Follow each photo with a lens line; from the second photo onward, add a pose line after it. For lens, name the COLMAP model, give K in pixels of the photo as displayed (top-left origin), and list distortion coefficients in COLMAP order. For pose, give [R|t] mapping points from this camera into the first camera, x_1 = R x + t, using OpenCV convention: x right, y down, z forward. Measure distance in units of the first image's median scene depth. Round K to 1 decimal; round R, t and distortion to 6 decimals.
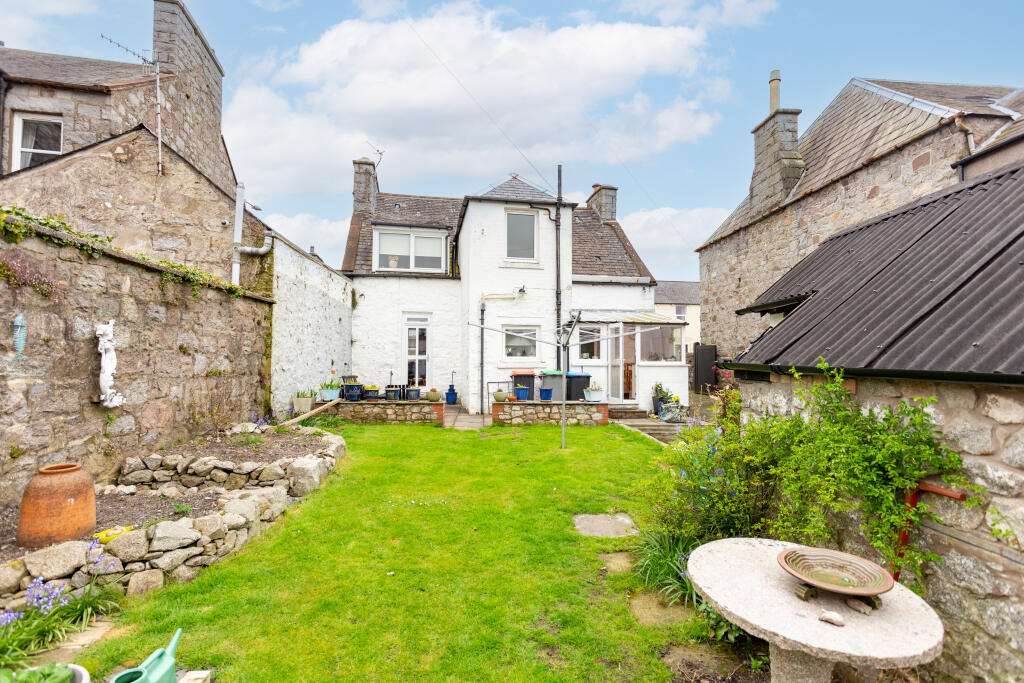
lens RADIAL K [[476.4, 0, 512.0], [0, 476.4, 341.5], [0, 0, 1]] dist [0.004641, 0.001206]
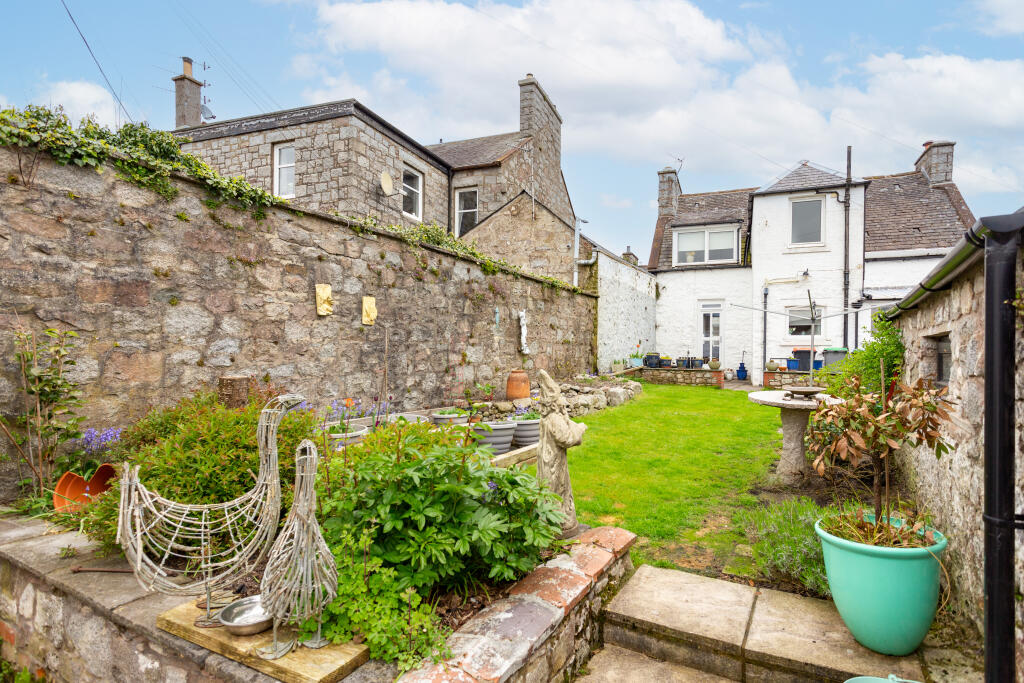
lens RADIAL K [[491.5, 0, 553.2], [0, 491.5, 356.9], [0, 0, 1]] dist [0.002077, 0.000352]
pose [[0.849548, 0.008866, -0.527437, 0.122709], [0.015727, 0.998989, 0.042124, 0.025017], [0.527277, -0.044081, 0.848549, -0.246877]]
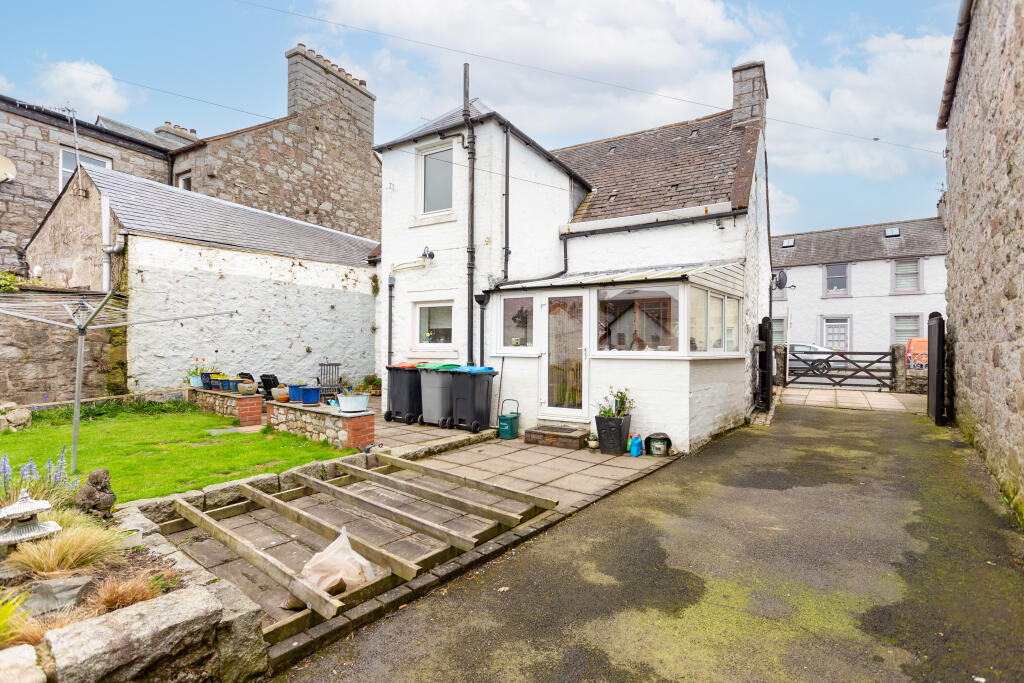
lens RADIAL K [[476.4, 0, 512.0], [0, 476.4, 341.5], [0, 0, 1]] dist [0.004641, 0.001206]
pose [[0.746698, -0.006454, -0.665132, 0.610880], [0.024394, 0.999546, 0.017686, 0.018919], [0.664716, -0.029431, 0.746516, 0.525104]]
